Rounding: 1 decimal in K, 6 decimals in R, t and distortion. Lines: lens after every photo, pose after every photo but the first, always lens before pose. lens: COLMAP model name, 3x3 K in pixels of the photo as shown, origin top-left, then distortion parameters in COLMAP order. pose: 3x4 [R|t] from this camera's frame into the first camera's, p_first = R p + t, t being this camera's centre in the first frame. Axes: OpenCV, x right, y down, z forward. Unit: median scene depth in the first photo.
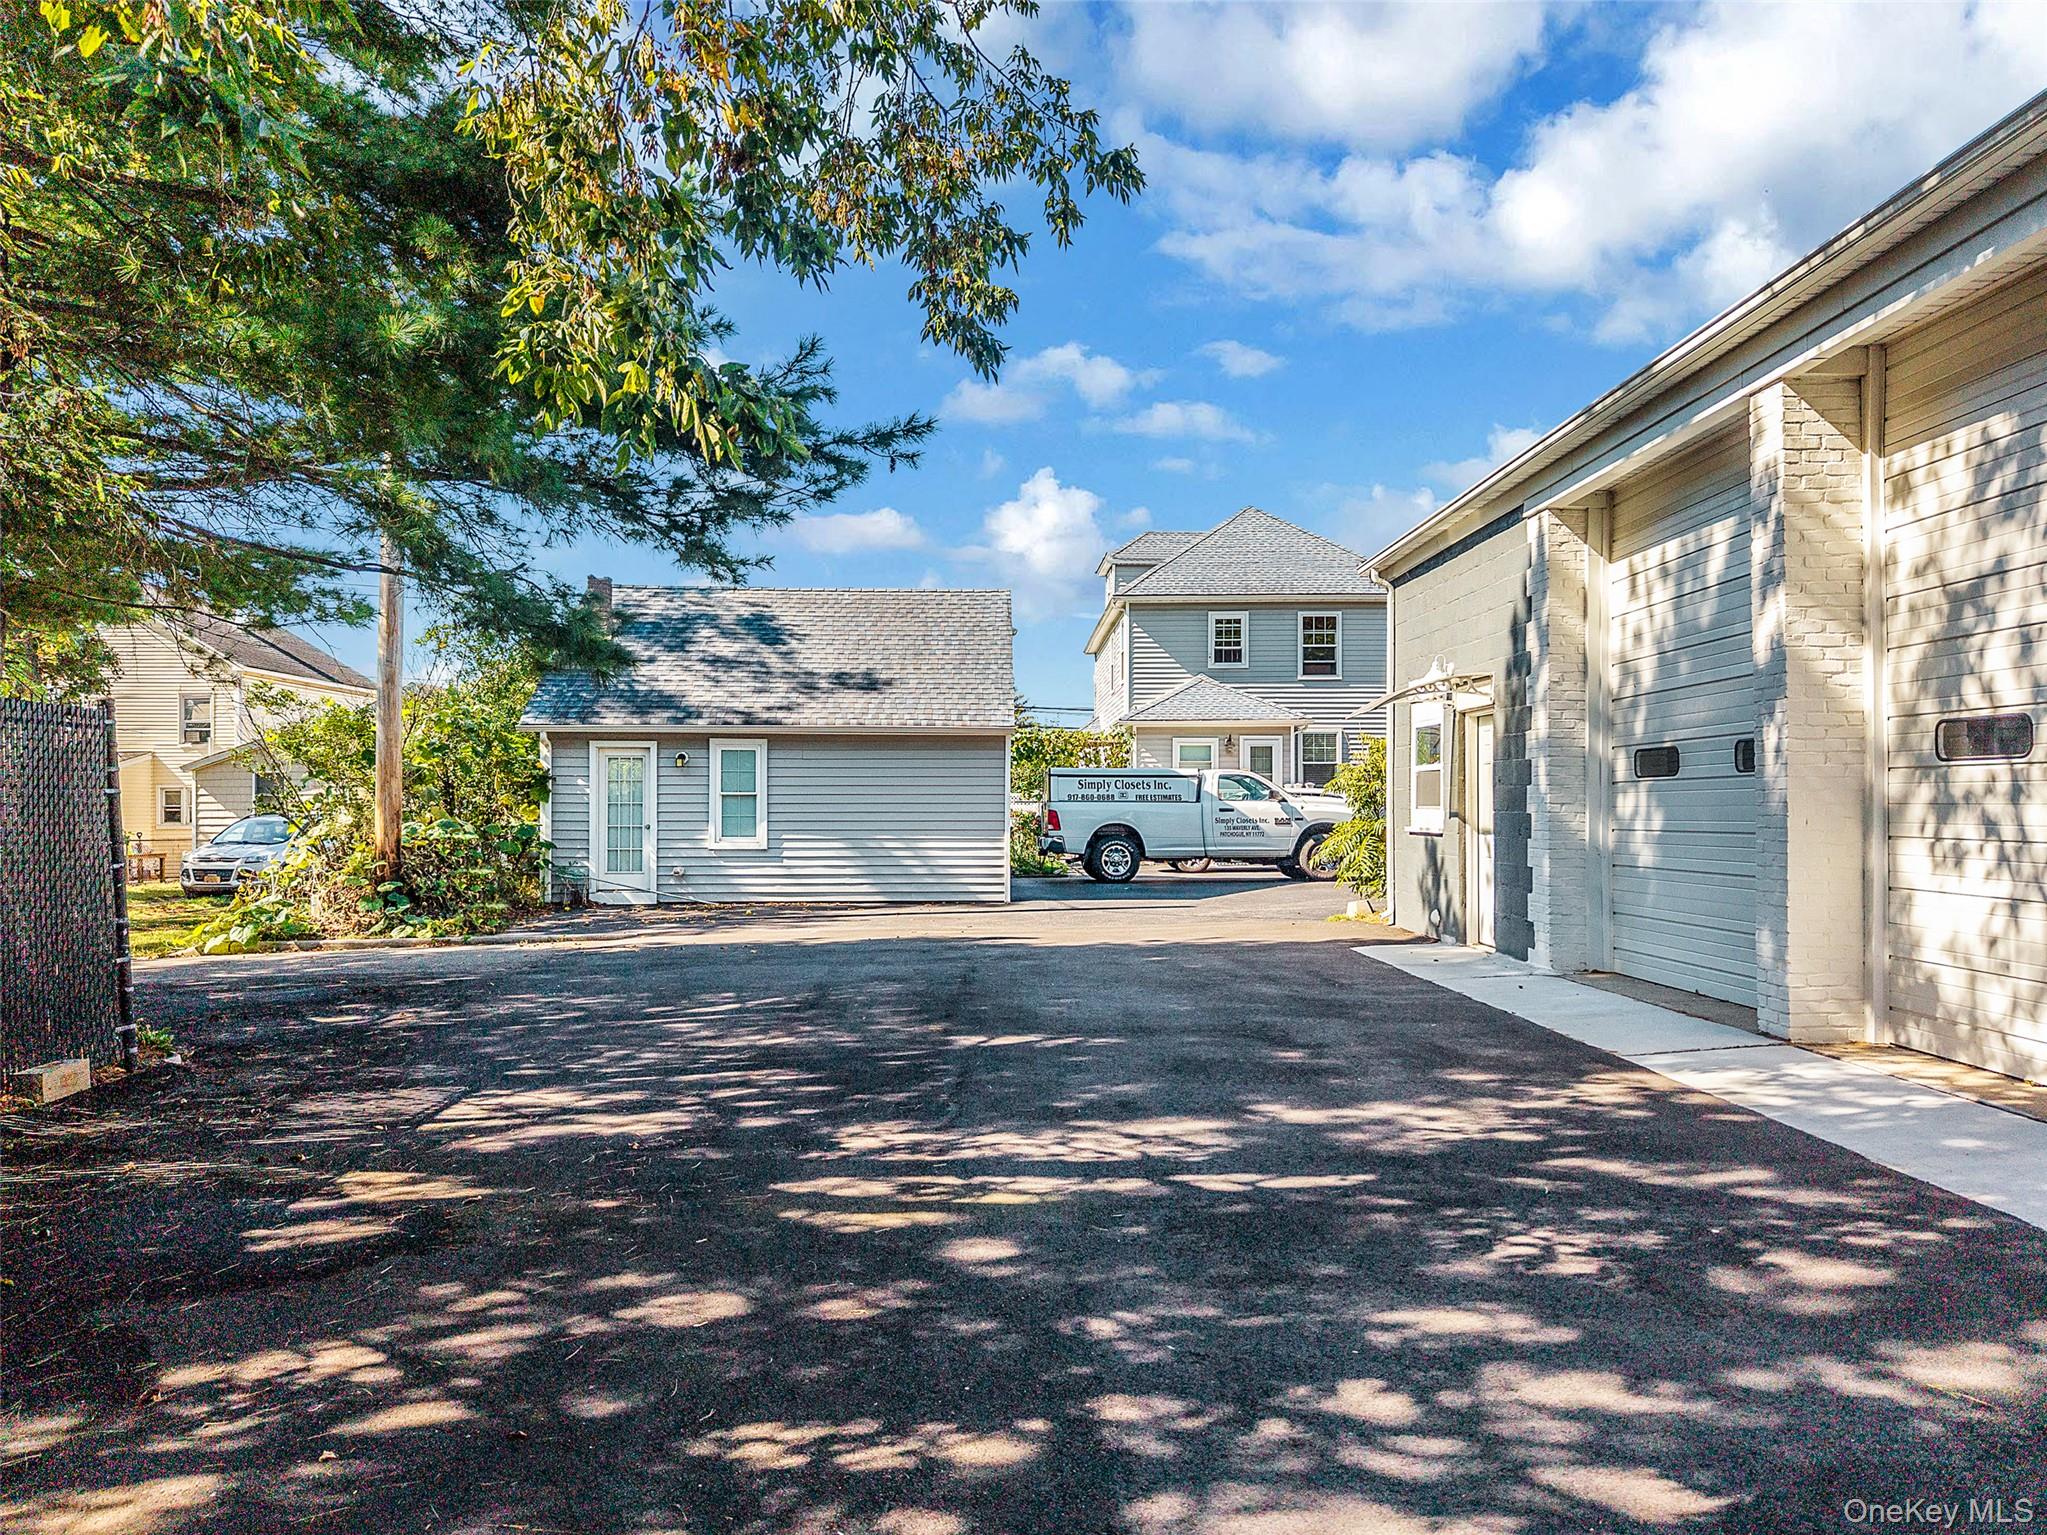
lens RADIAL K [[1382.0, 0, 1026.4], [0, 1382.0, 762.7], [0, 0, 1]] dist [0.003340, -0.012699]
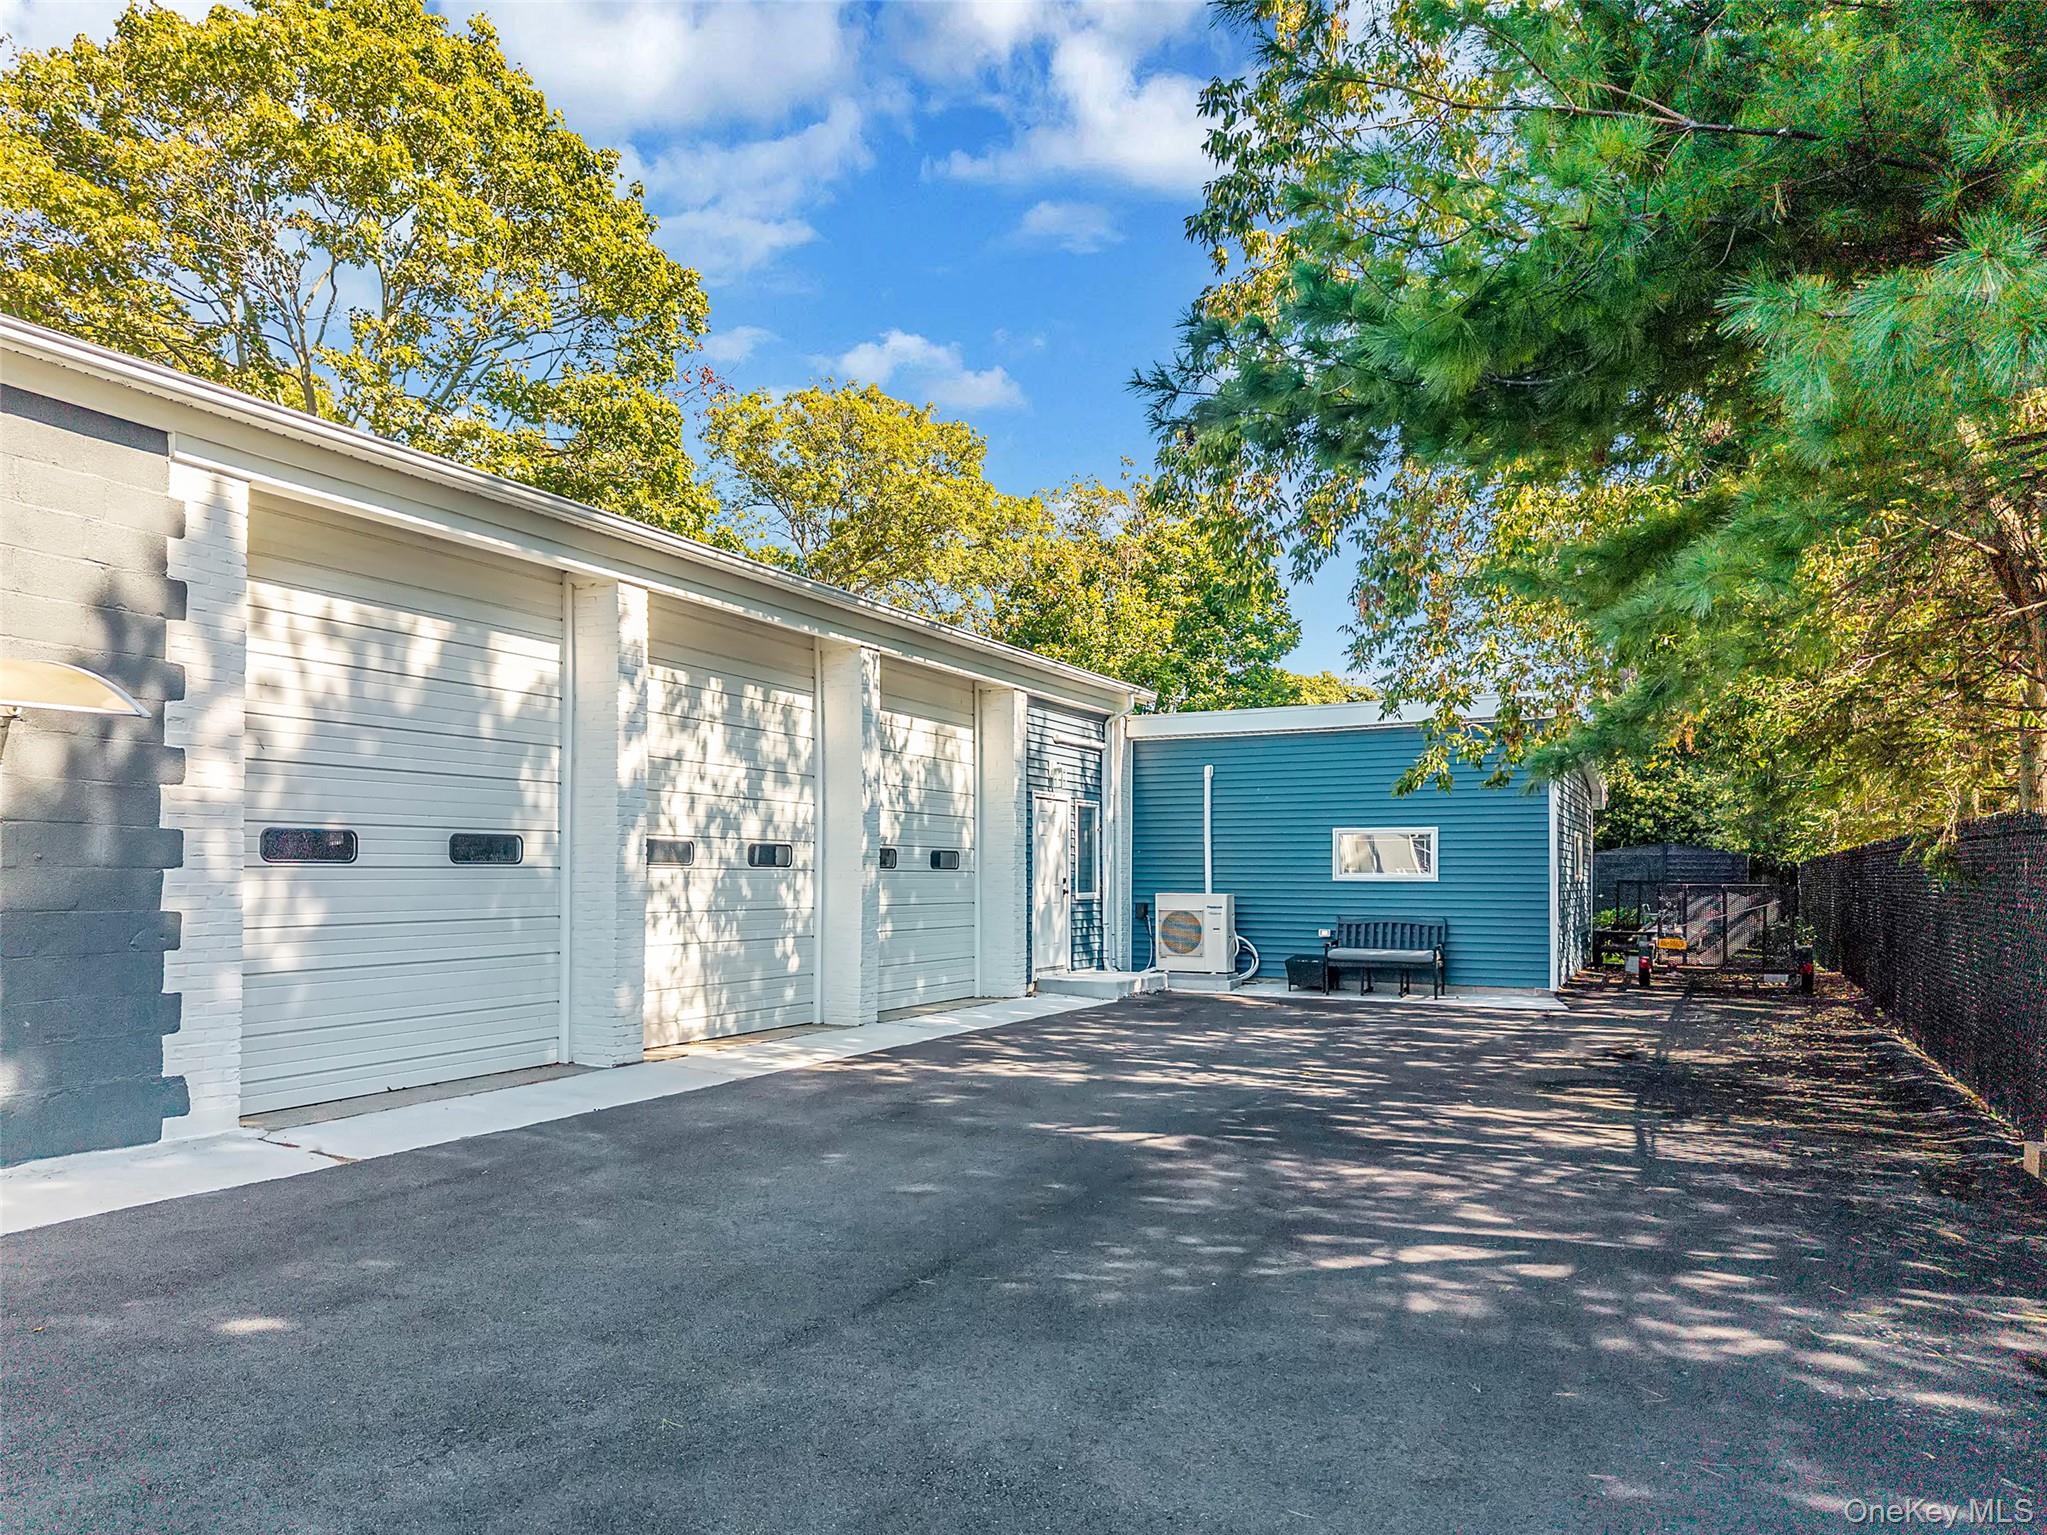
lens RADIAL K [[1382.0, 0, 1019.4], [0, 1382.0, 782.0], [0, 0, 1]] dist [0.003340, -0.012699]
pose [[-0.885256, 0.037893, 0.463559, -0.486431], [-0.009294, 0.995036, -0.099085, 0.061253], [-0.465012, -0.092023, -0.880509, 2.281348]]
